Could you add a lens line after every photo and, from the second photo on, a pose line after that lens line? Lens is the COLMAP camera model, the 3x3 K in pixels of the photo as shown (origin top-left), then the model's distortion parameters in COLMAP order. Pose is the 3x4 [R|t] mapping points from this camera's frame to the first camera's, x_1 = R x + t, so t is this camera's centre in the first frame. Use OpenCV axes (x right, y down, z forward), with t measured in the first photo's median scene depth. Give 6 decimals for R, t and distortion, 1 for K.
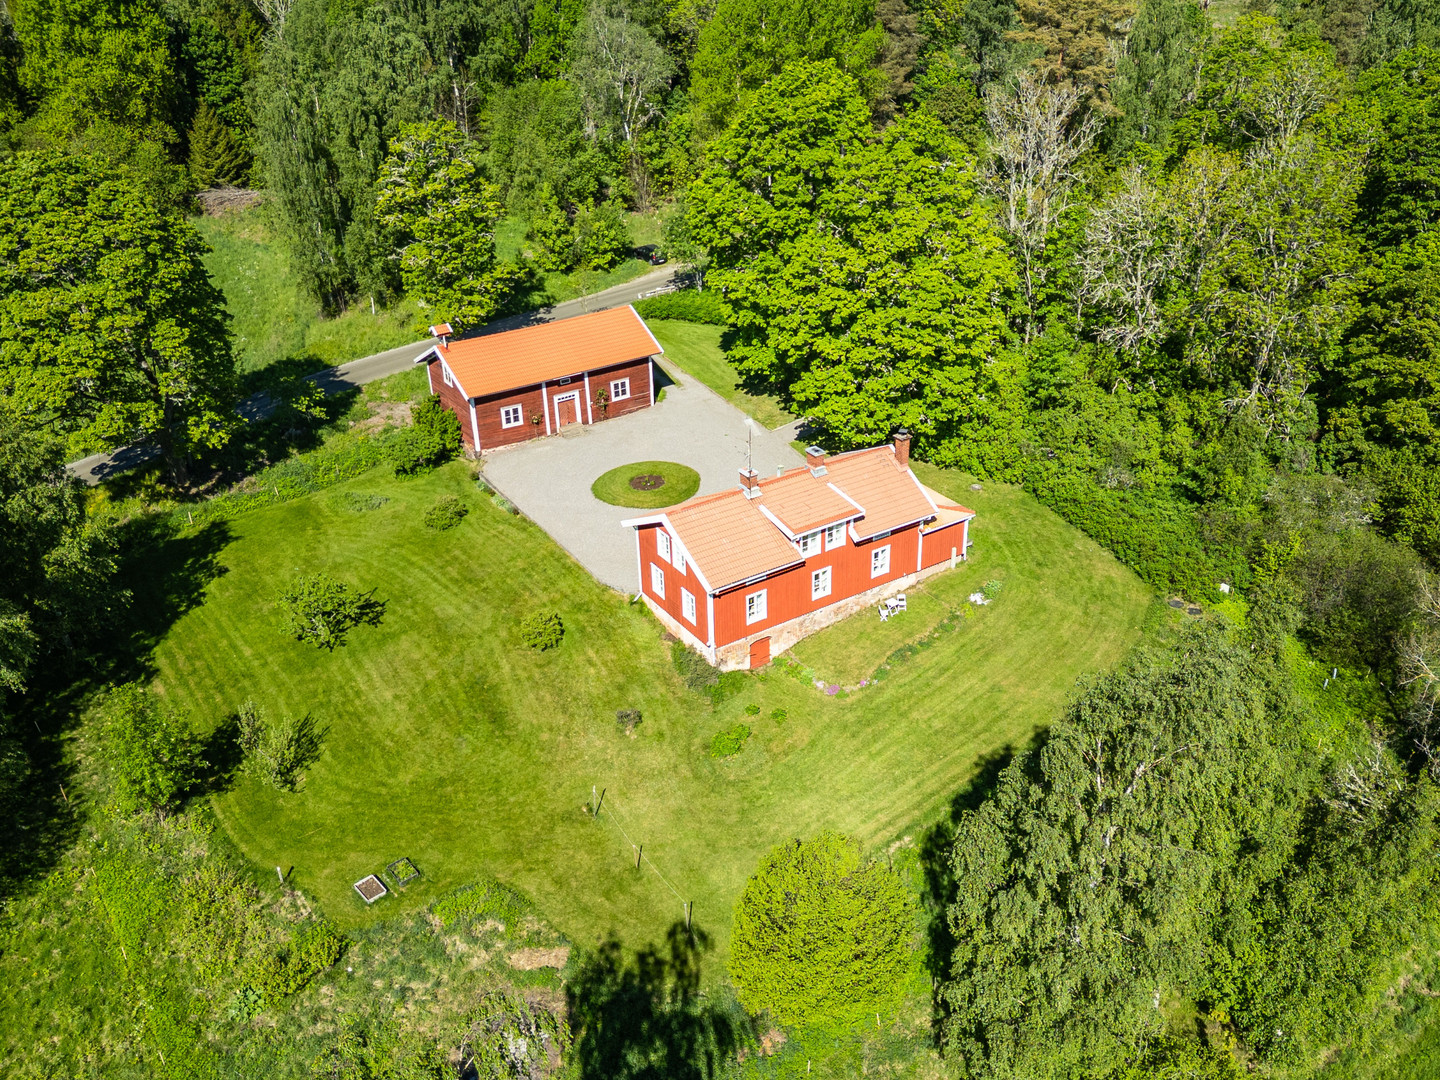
lens RADIAL K [[1228.9, 0, 826.0], [0, 1228.9, 545.1], [0, 0, 1]] dist [0.062769, -0.001635]
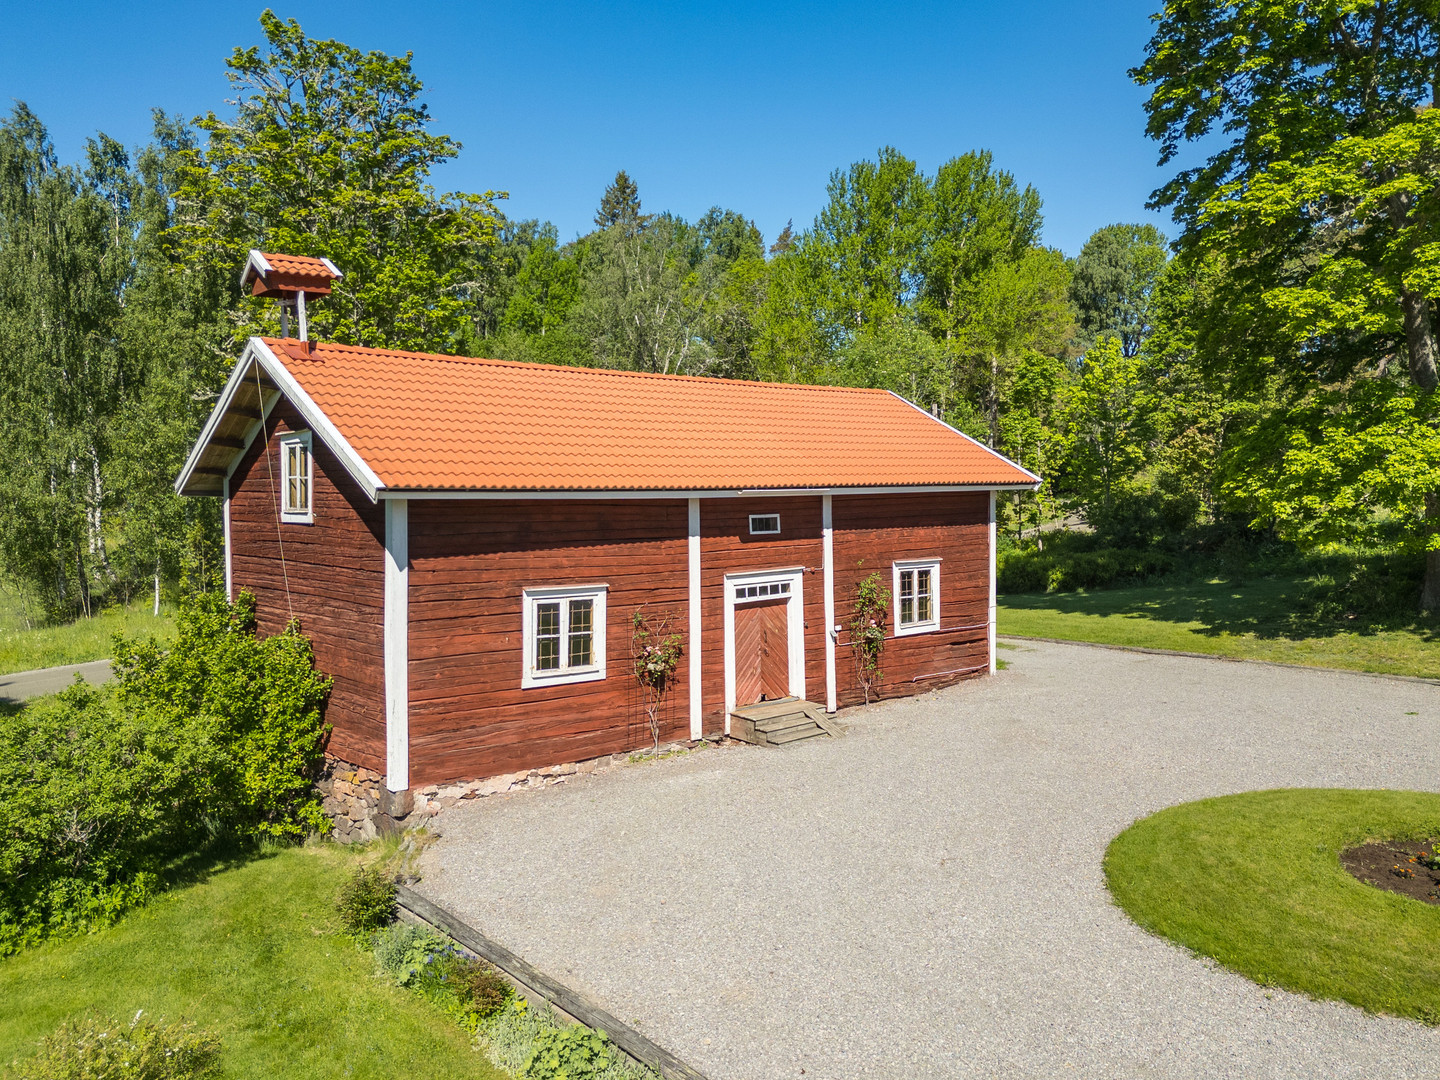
lens RADIAL K [[1095.6, 0, 765.5], [0, 1095.6, 536.9], [0, 0, 1]] dist [0.059545, -0.004512]
pose [[0.996716, -0.020855, 0.078250, -0.277986], [0.053815, 0.892625, -0.447577, -0.033385], [-0.060514, 0.450318, 0.890815, 0.965642]]
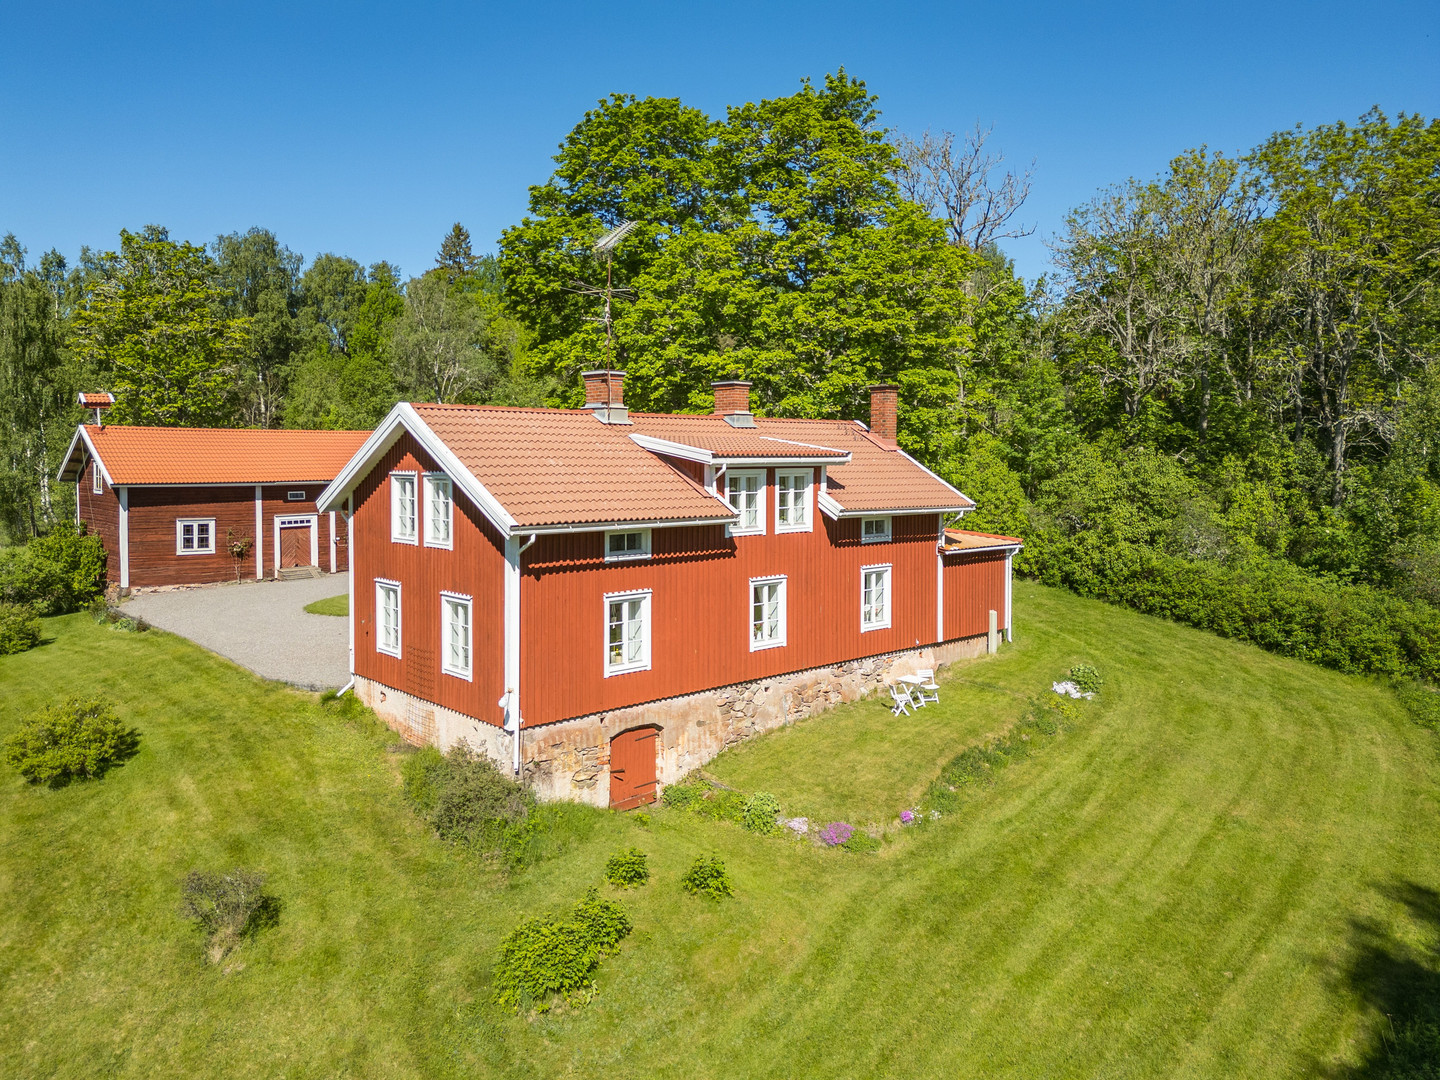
lens RADIAL K [[1017.3, 0, 728.7], [0, 1017.3, 505.8], [0, 0, 1]] dist [0.028855, -0.001554]
pose [[0.994097, -0.010866, 0.107949, -0.053194], [0.057464, 0.896685, -0.438925, 0.146031], [-0.092027, 0.442537, 0.892016, 0.609912]]
